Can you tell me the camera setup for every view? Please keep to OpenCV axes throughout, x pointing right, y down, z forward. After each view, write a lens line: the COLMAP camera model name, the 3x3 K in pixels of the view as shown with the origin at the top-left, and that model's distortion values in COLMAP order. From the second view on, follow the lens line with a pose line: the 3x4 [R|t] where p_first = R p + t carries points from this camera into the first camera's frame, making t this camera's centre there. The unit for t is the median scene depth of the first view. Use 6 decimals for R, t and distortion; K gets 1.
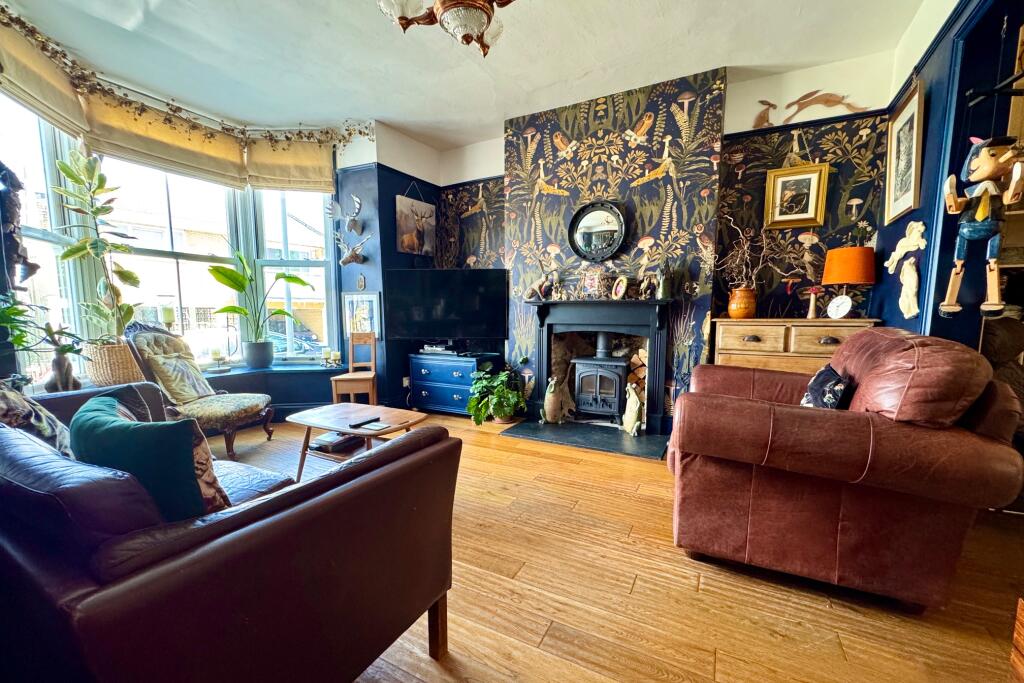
lens RADIAL K [[405.1, 0, 511.2], [0, 405.1, 360.3], [0, 0, 1]] dist [-0.000968, 0.000126]
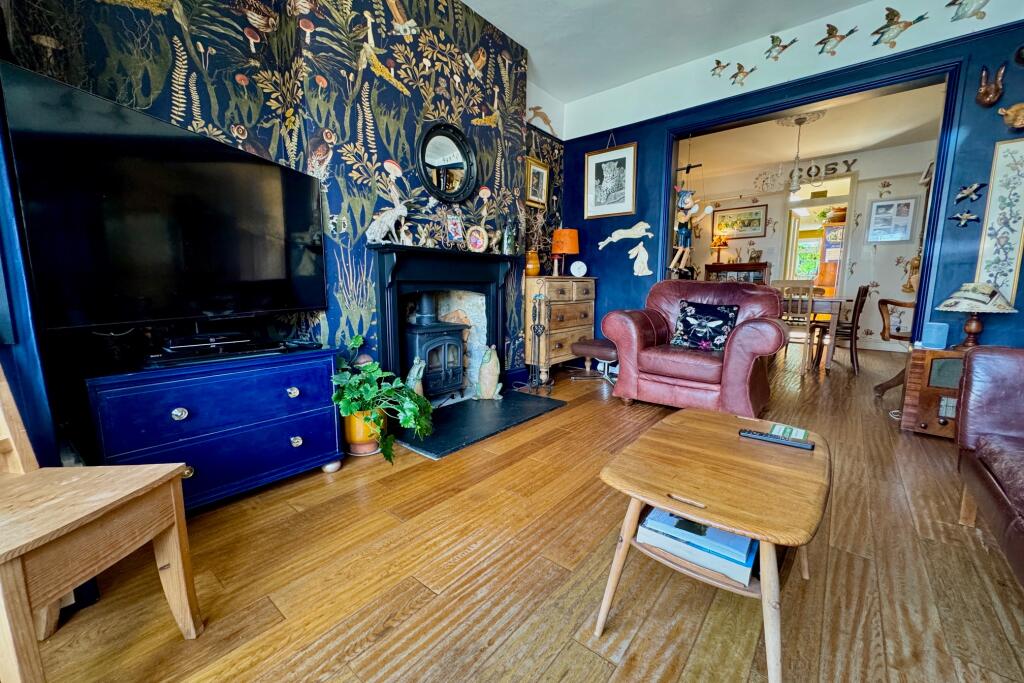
lens RADIAL K [[405.1, 0, 510.9], [0, 405.1, 340.6], [0, 0, 1]] dist [-0.000968, 0.000126]
pose [[0.208390, -0.134379, 0.968770, -0.587389], [0.105107, 0.987857, 0.114417, -0.054375], [-0.972382, 0.077981, 0.219984, 0.746331]]
